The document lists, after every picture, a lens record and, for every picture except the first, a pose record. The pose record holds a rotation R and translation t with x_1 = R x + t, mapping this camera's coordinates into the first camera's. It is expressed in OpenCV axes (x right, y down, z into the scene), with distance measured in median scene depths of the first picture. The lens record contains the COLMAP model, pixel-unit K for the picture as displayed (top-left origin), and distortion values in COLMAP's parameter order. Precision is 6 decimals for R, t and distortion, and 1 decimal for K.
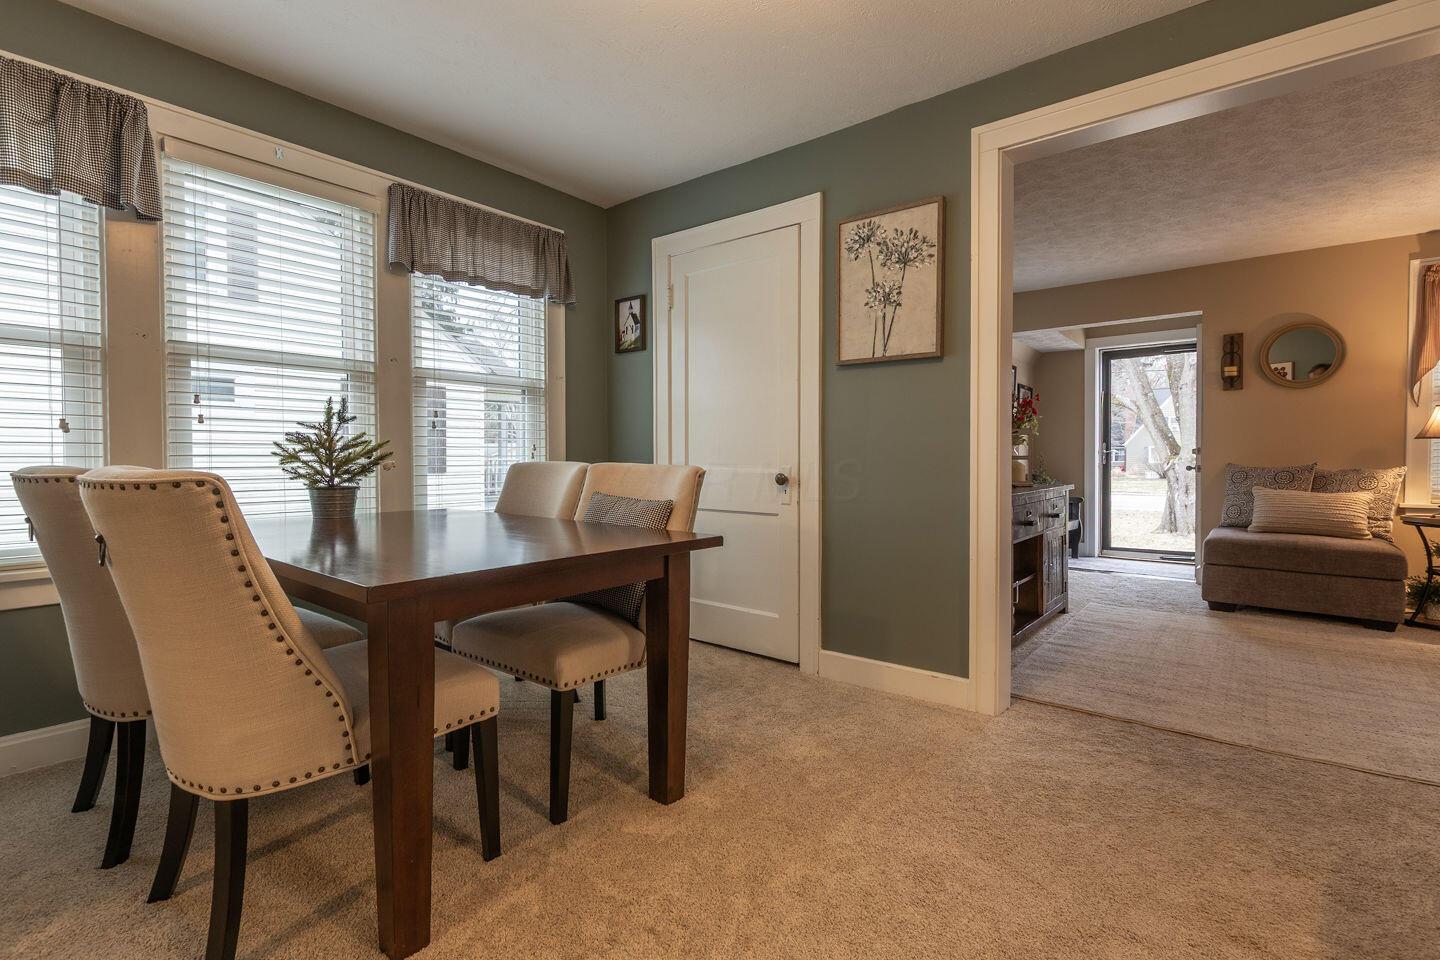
lens RADIAL K [[671.1, 0, 786.5], [0, 671.1, 466.2], [0, 0, 1]] dist [0.011240, -0.001312]
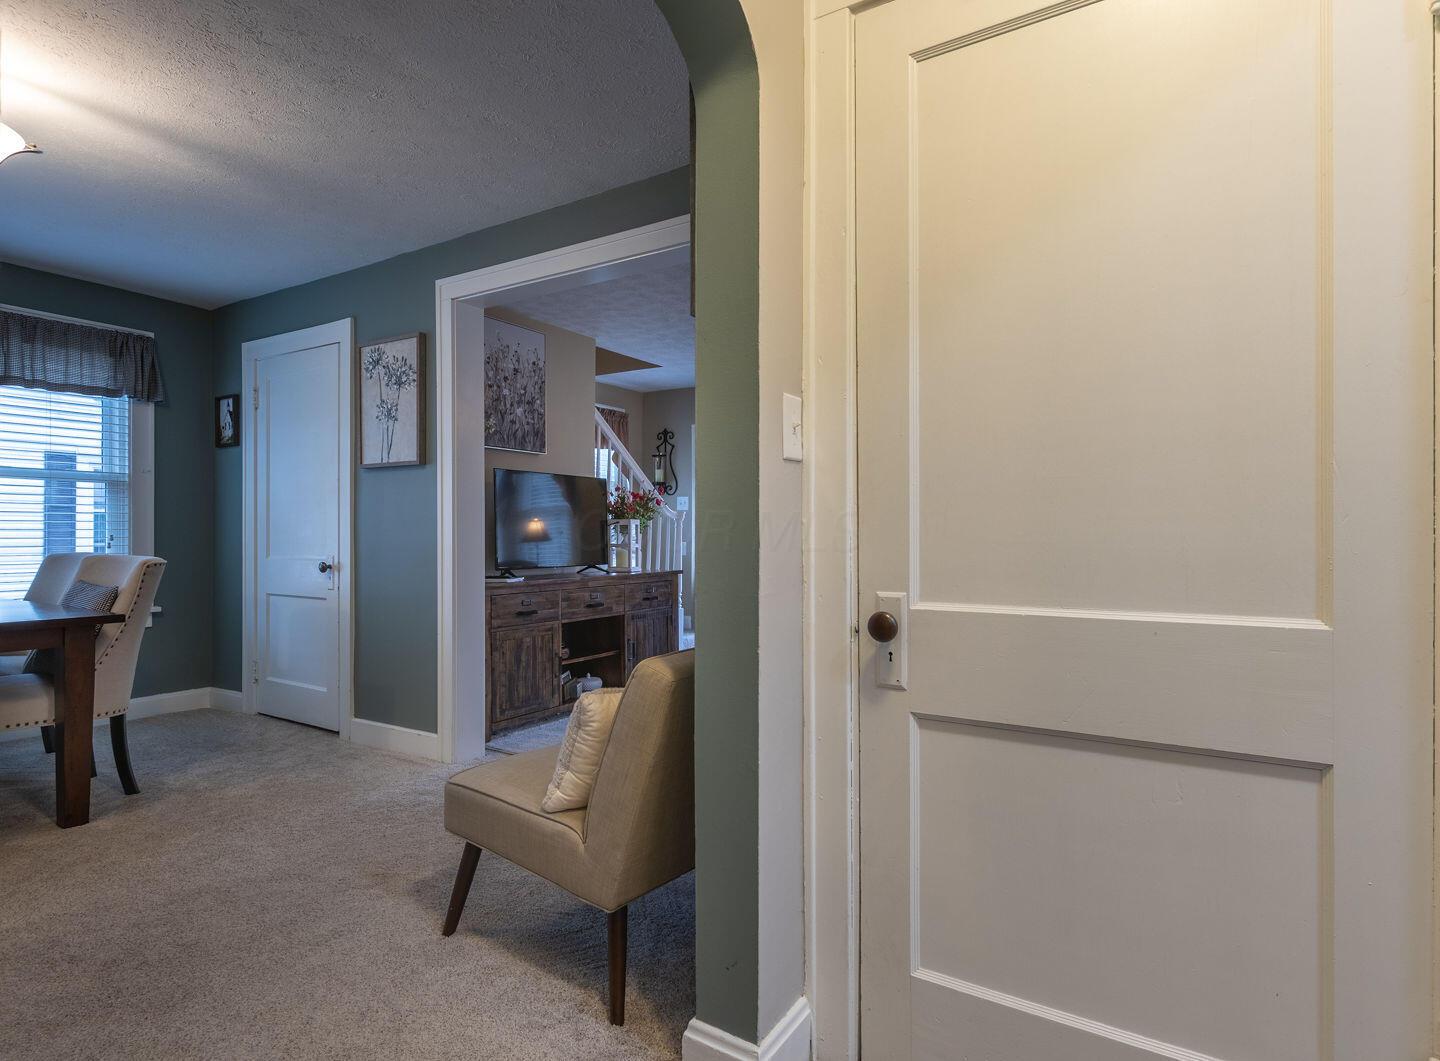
lens RADIAL K [[739.0, 0, 713.4], [0, 739.0, 532.0], [0, 0, 1]] dist [0.002965, 0.000390]
pose [[0.993020, -0.001857, 0.117927, 0.553571], [0.004284, 0.999784, -0.020330, -0.013510], [-0.117864, 0.020694, 0.992814, -0.343783]]
